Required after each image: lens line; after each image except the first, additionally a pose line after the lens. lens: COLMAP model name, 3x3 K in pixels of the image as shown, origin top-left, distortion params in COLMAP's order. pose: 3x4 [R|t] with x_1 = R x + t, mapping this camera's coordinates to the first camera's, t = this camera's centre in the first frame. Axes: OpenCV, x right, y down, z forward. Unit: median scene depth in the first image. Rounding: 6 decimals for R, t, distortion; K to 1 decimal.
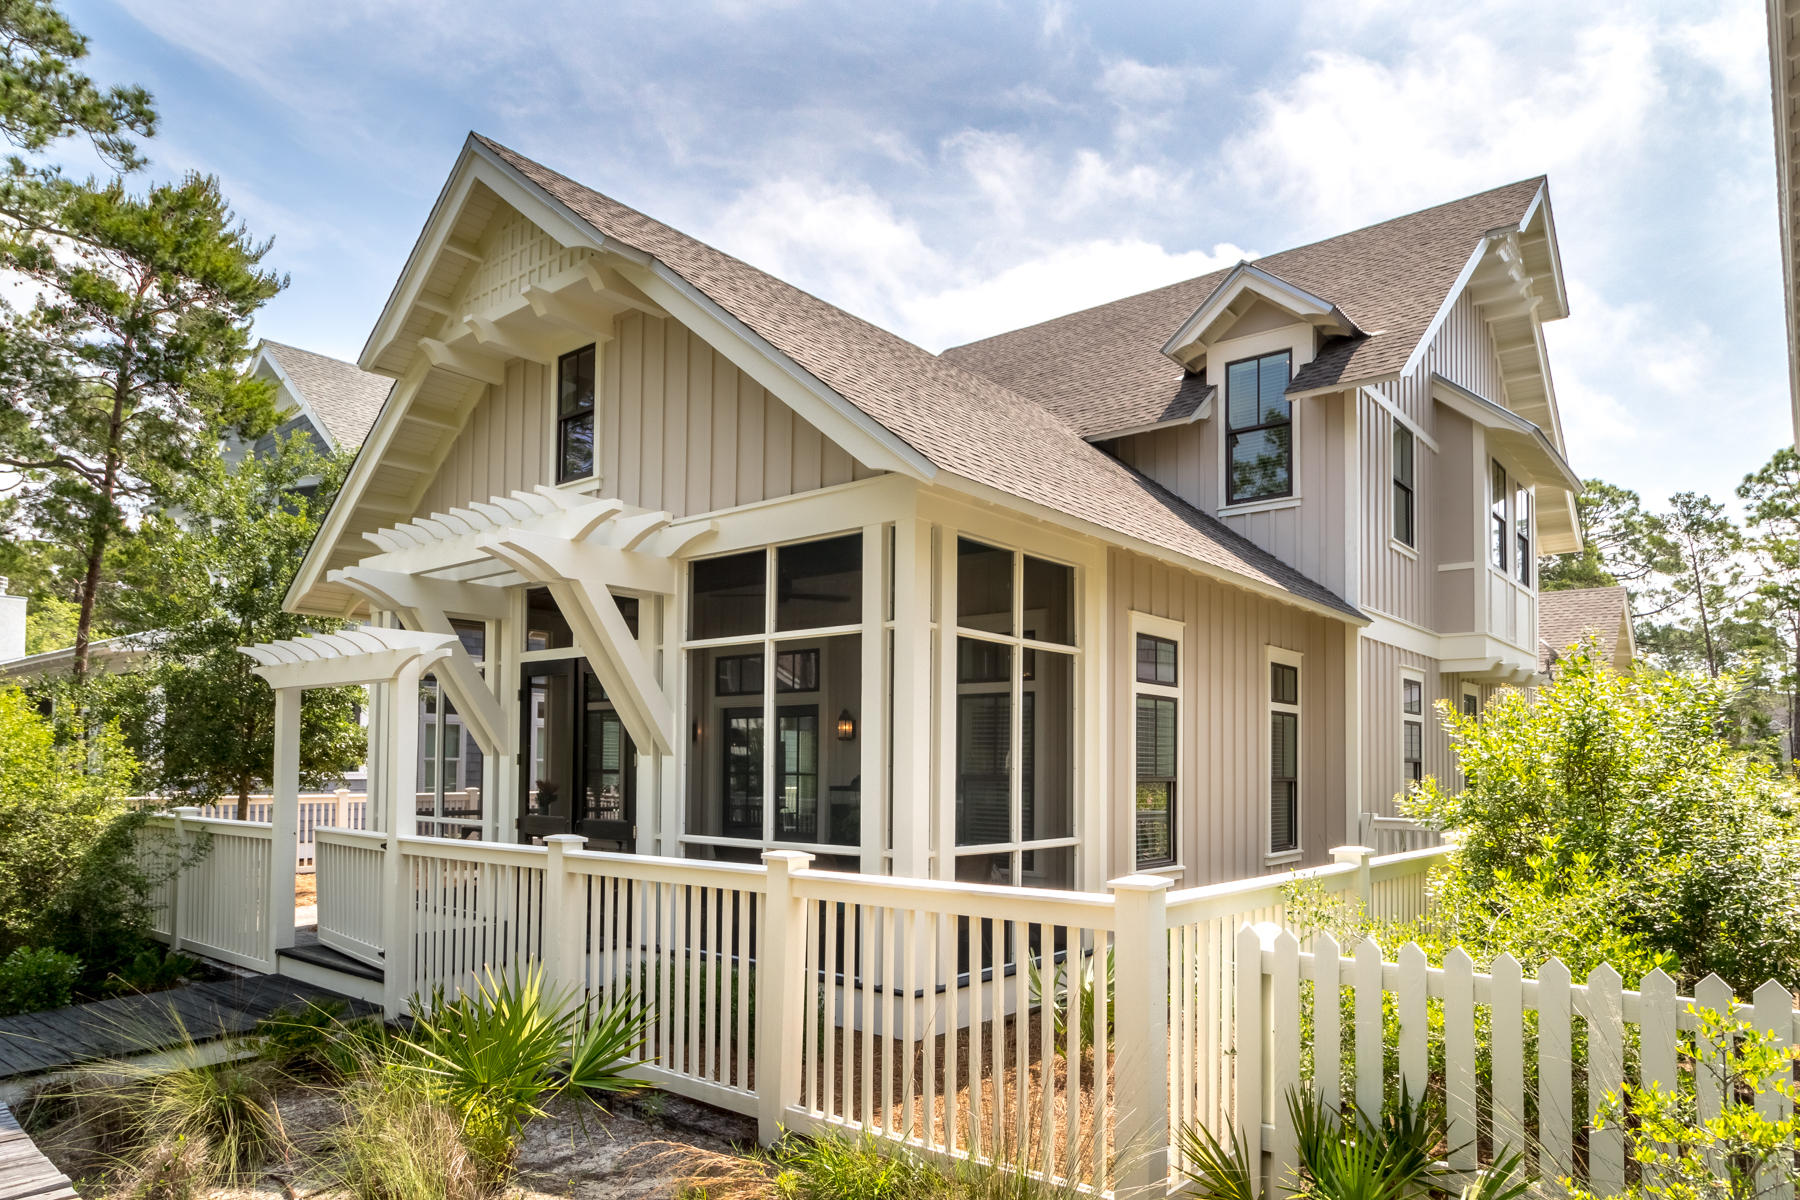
lens RADIAL K [[1182.2, 0, 899.0], [0, 1182.2, 705.4], [0, 0, 1]] dist [-0.002730, 0.004400]
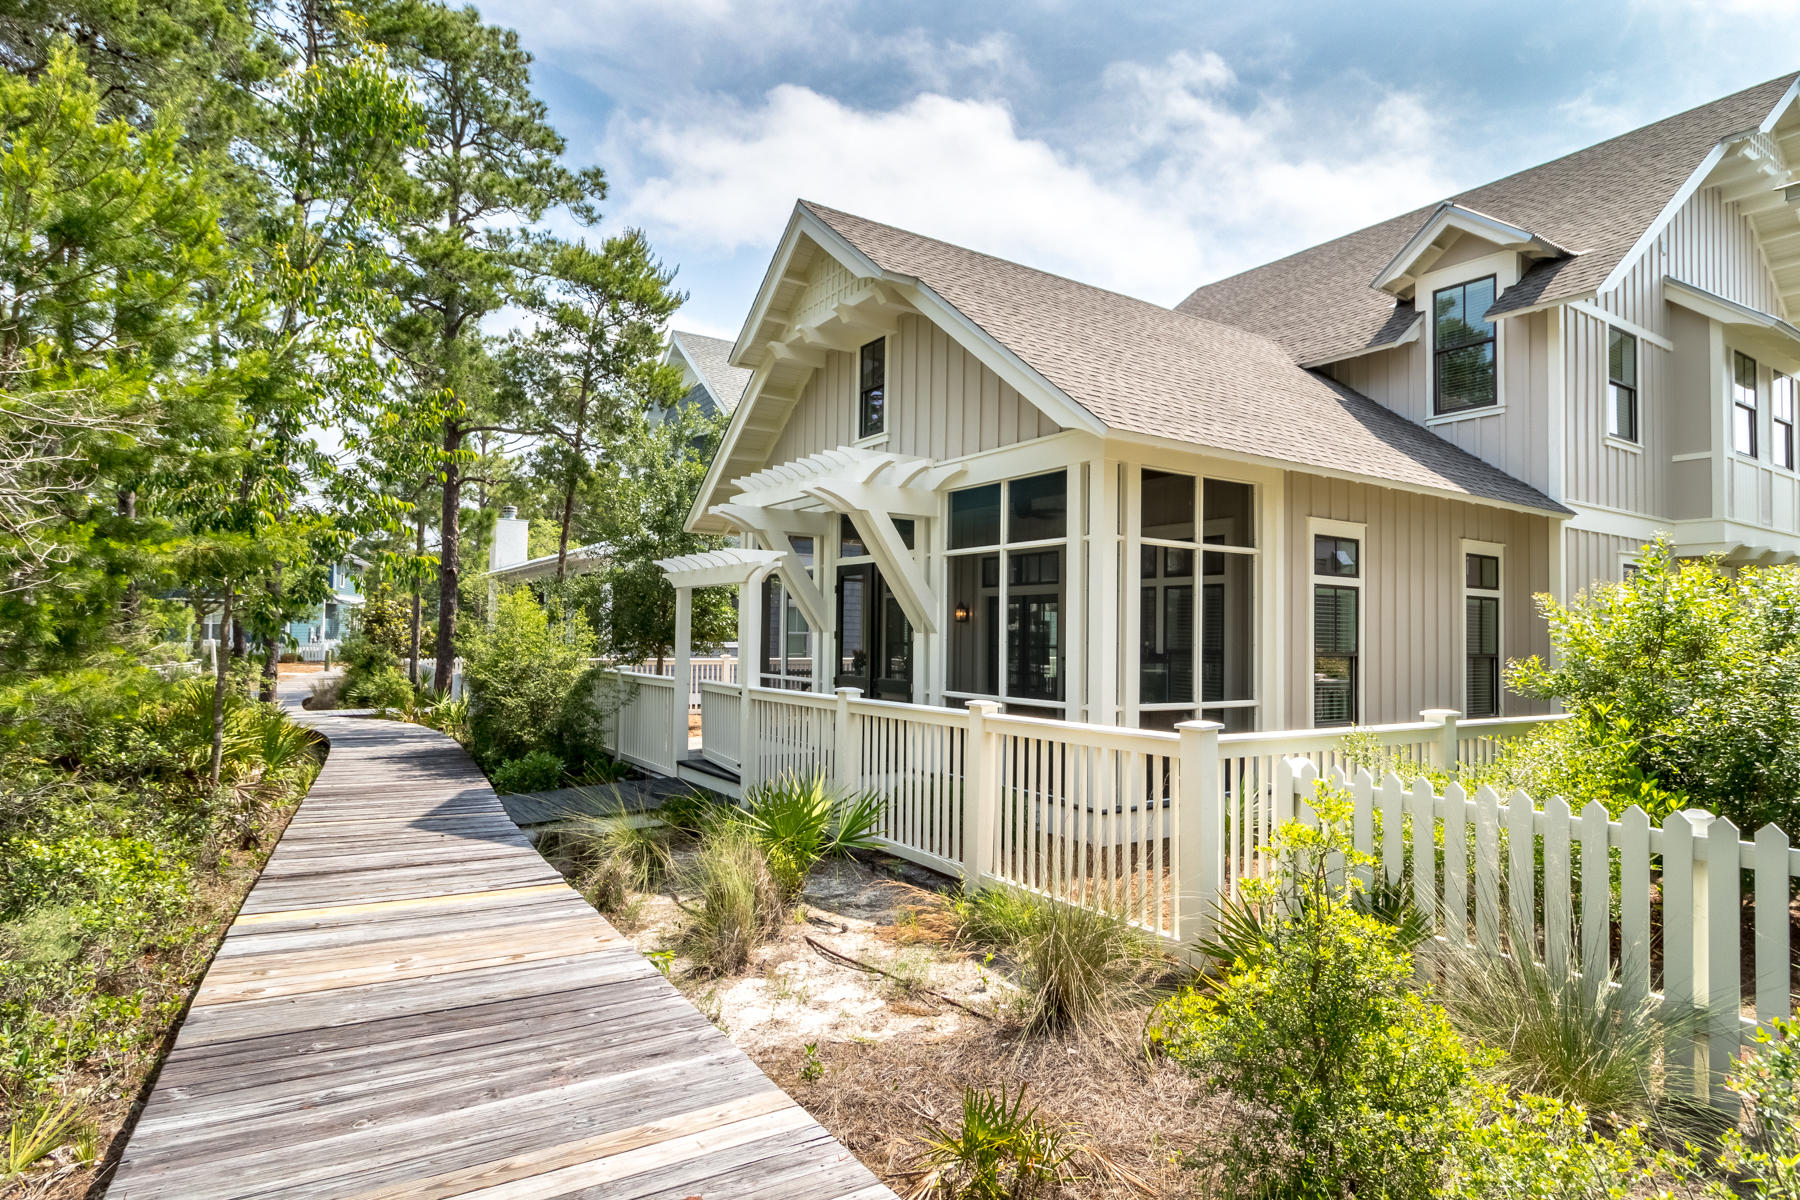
lens RADIAL K [[994.9, 0, 914.7], [0, 994.9, 571.0], [0, 0, 1]] dist [0.005477, 0.000292]
pose [[0.965776, -0.010354, -0.259171, 0.073746], [0.006123, 0.999835, -0.017126, -0.009101], [0.259306, 0.014953, 0.965679, -0.114148]]
